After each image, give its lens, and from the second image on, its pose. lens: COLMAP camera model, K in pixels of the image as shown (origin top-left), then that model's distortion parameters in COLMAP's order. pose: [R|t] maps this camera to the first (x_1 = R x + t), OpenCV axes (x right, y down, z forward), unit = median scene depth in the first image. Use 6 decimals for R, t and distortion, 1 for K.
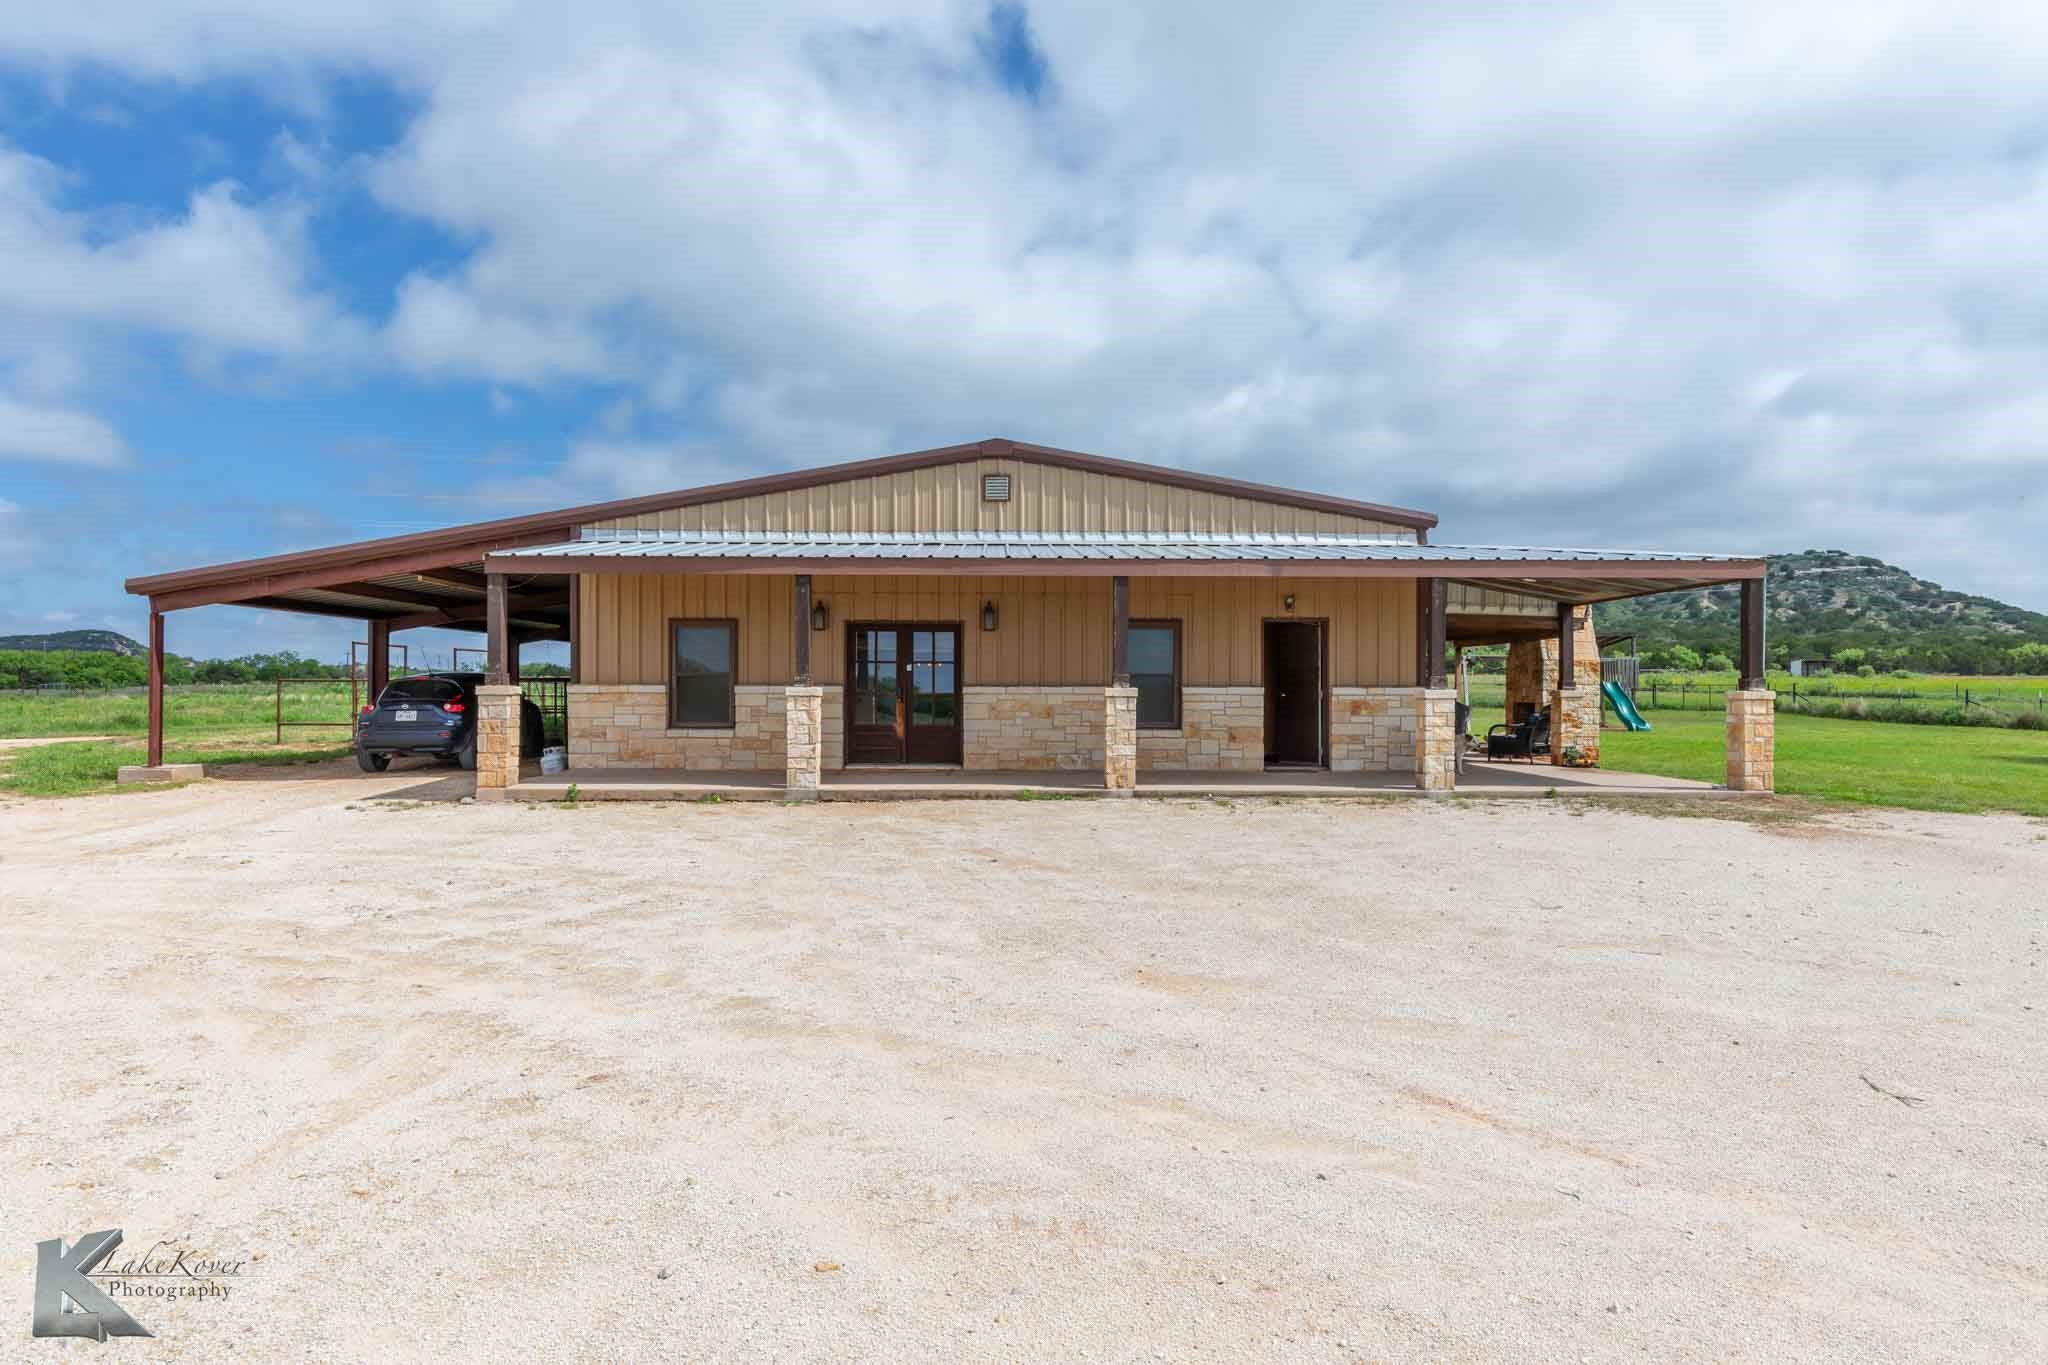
lens RADIAL K [[1211.4, 0, 1024.0], [0, 1211.4, 682.5], [0, 0, 1]] dist [-0.003795, -0.000635]
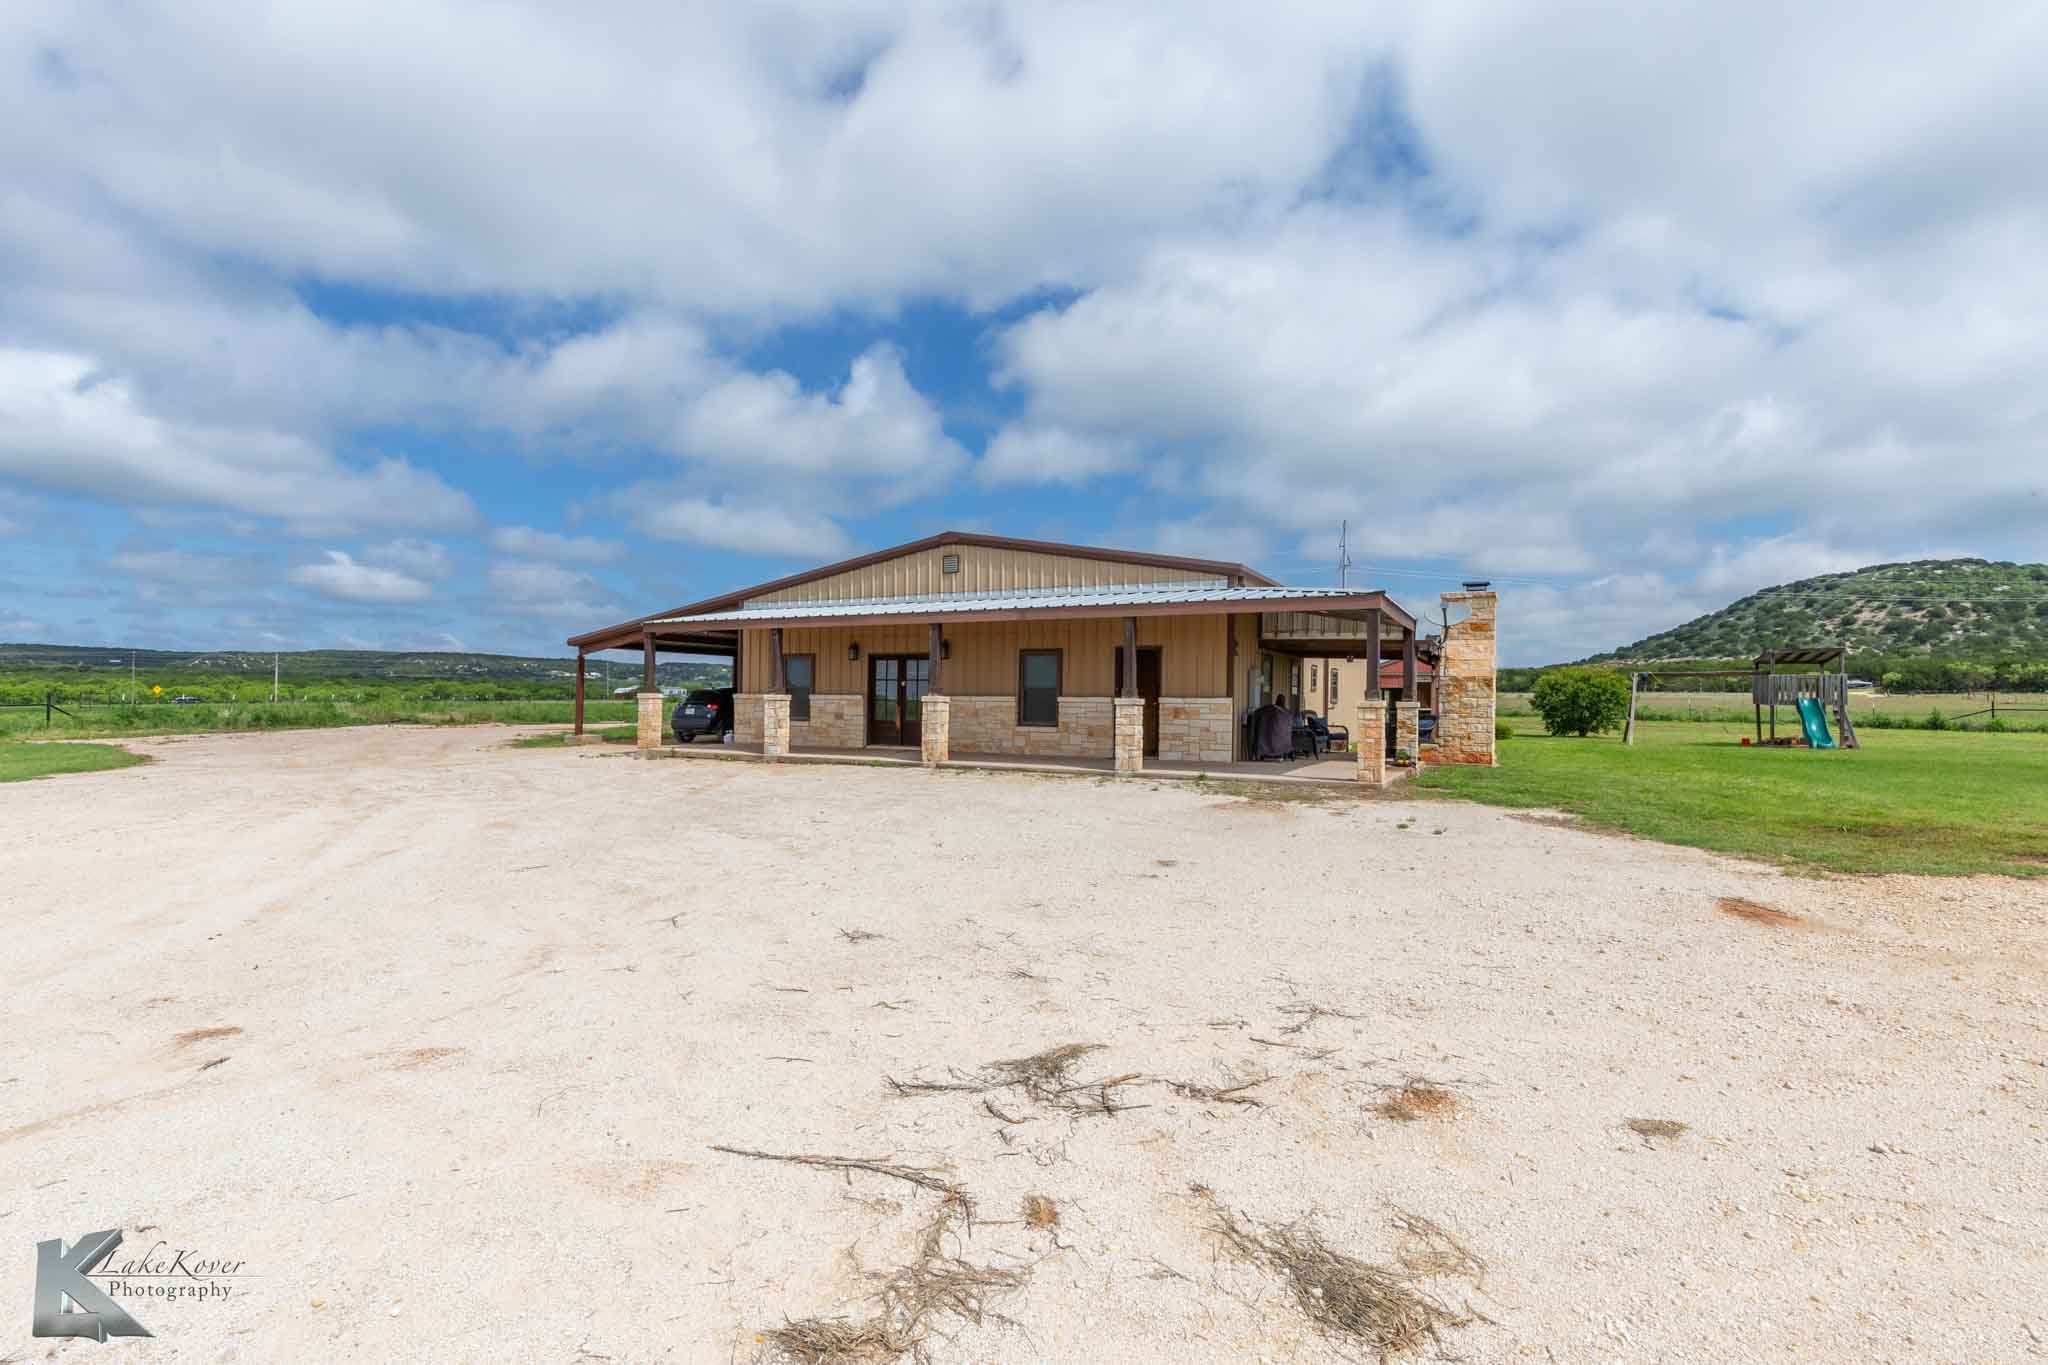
lens RADIAL K [[948.9, 0, 1024.0], [0, 948.9, 682.5], [0, 0, 1]] dist [0.004779, 0.000343]
pose [[0.882018, -0.001988, -0.471212, 0.614136], [-0.004976, 0.999896, -0.013534, 0.002131], [0.471190, 0.014283, 0.881916, 0.003152]]
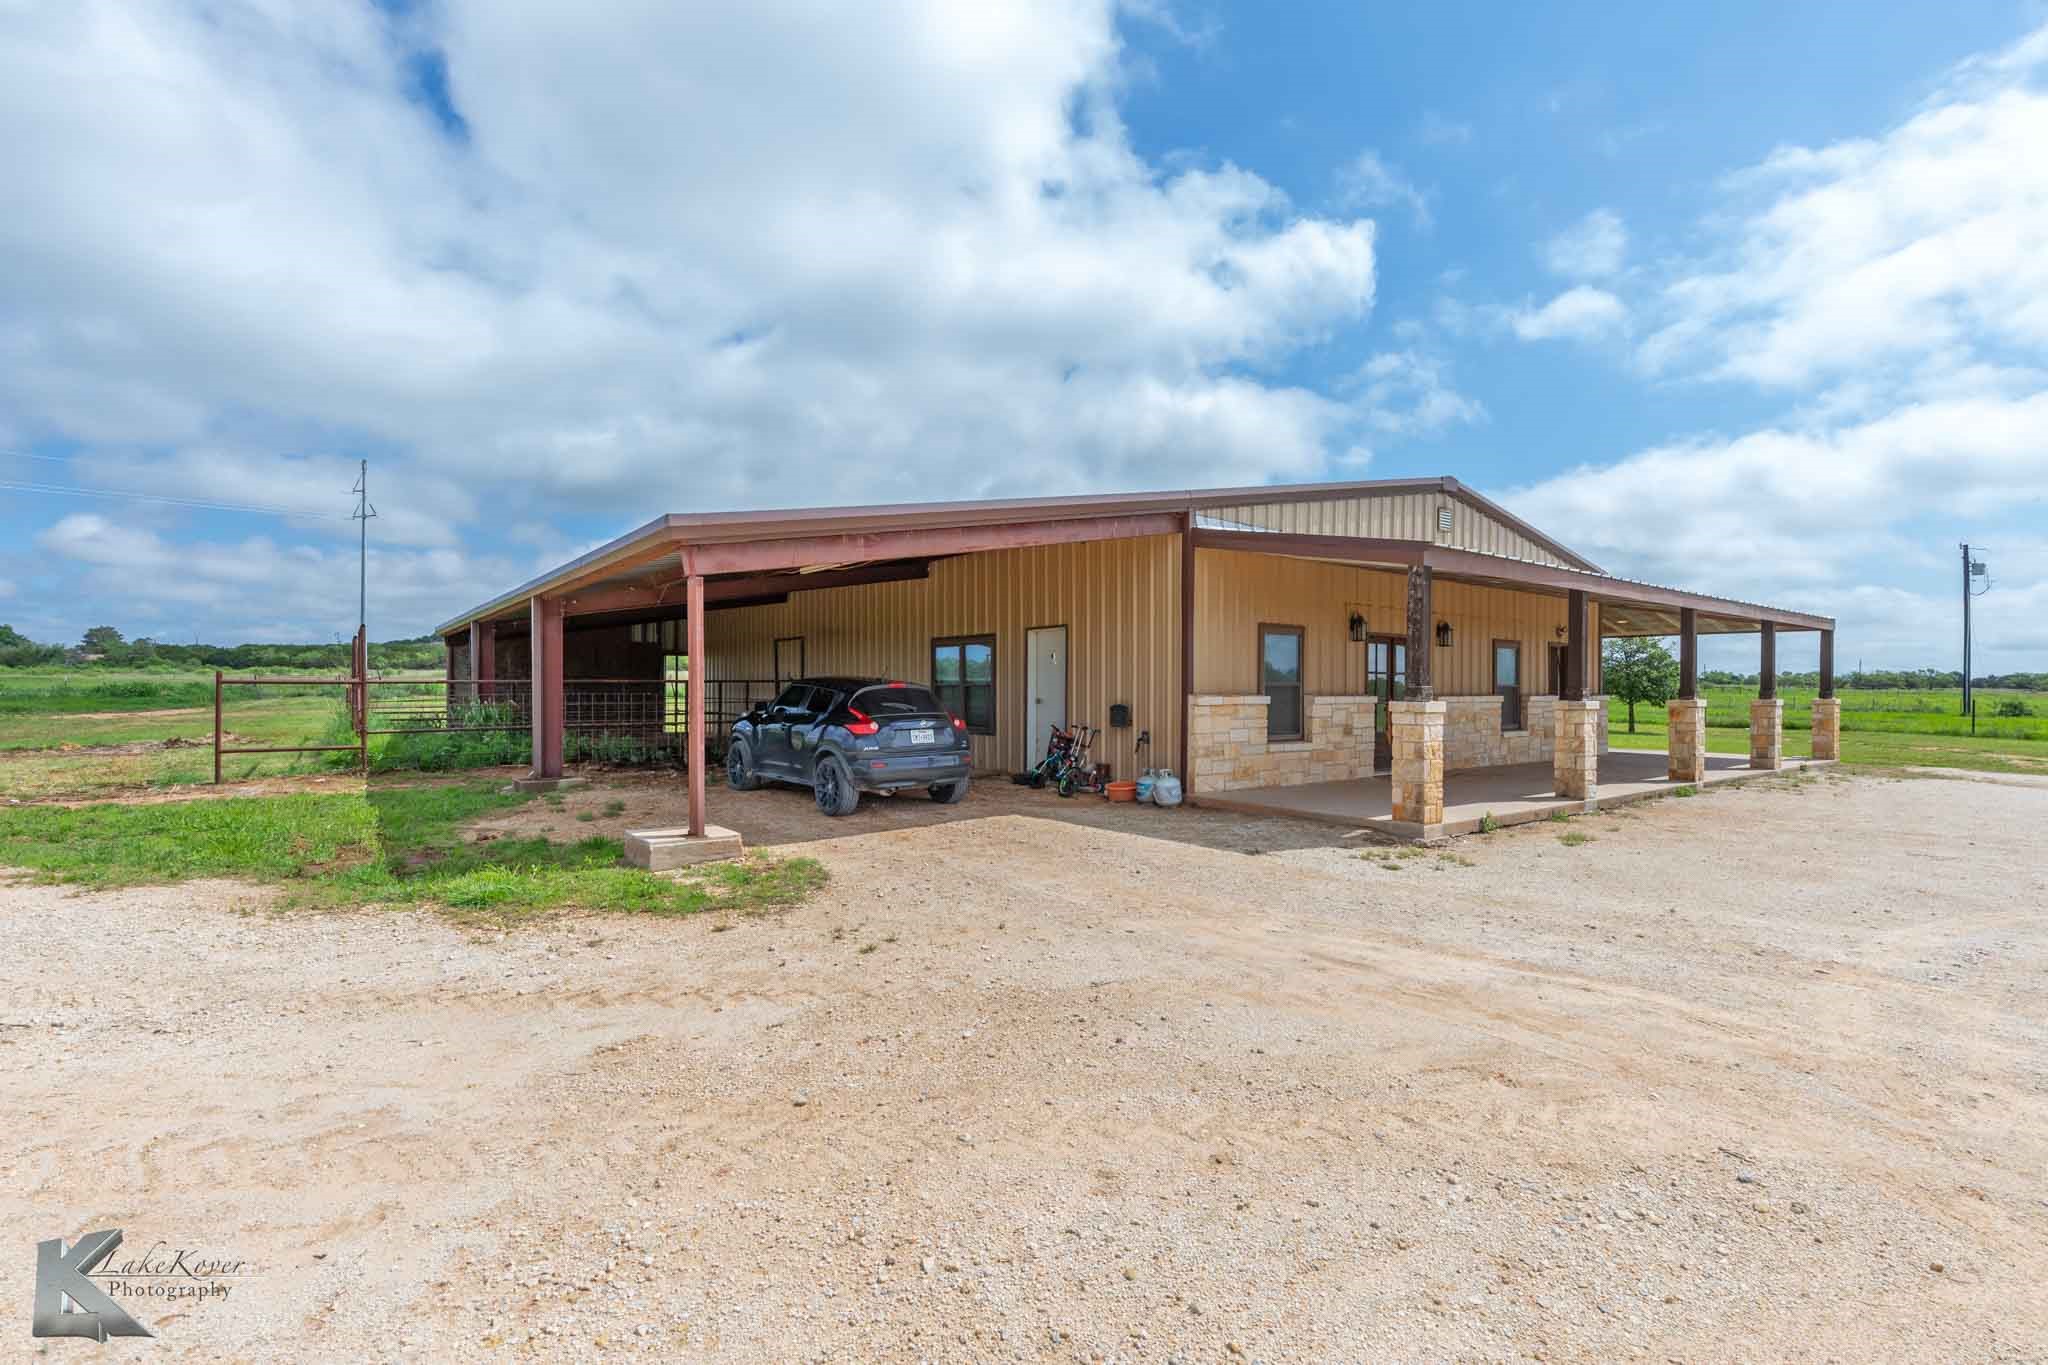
lens RADIAL K [[949.7, 0, 1024.0], [0, 949.7, 682.5], [0, 0, 1]] dist [0.000572, 0.000095]
pose [[0.803310, 0.007899, 0.595509, -0.827309], [-0.005973, 0.999969, -0.005207, -0.002801], [-0.595531, 0.000626, 0.803332, 0.507379]]
